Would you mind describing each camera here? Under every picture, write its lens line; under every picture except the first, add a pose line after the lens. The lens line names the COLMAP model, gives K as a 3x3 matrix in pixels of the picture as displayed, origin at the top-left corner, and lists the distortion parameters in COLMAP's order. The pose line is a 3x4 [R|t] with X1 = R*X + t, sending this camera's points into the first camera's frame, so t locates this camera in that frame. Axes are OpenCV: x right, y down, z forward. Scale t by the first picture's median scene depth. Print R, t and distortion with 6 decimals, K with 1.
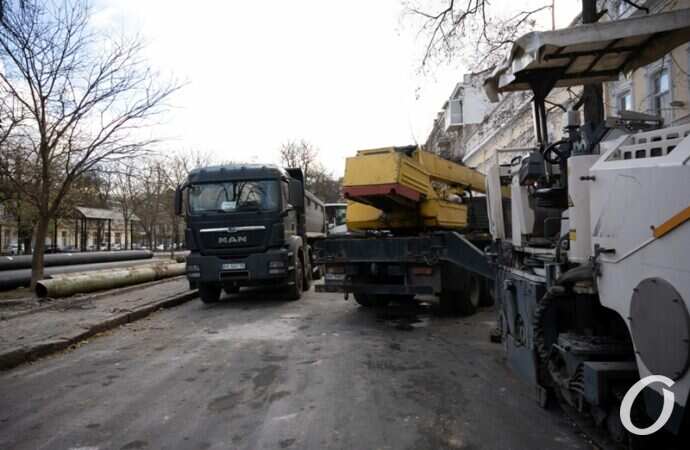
lens RADIAL K [[462.1, 0, 345.2], [0, 462.1, 225.4], [0, 0, 1]] dist [0.004216, 0.000421]
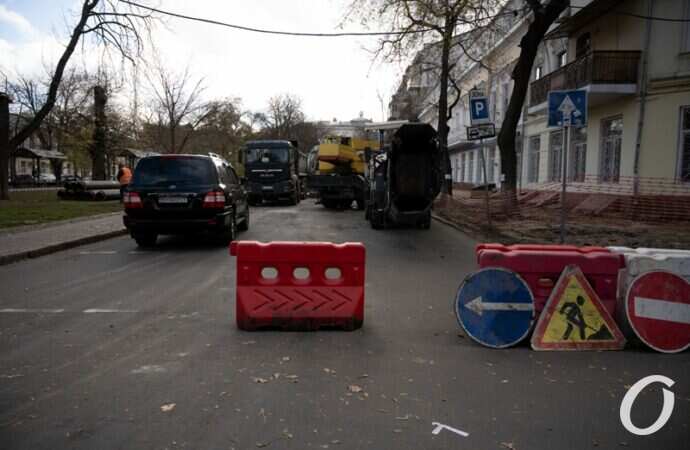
lens RADIAL K [[462.1, 0, 345.3], [0, 462.1, 224.2], [0, 0, 1]] dist [0.004216, 0.000421]
pose [[0.998326, 0.026319, 0.051512, 0.018891], [-0.032591, 0.991623, 0.124987, -0.025784], [-0.047791, -0.126457, 0.990820, -1.204005]]
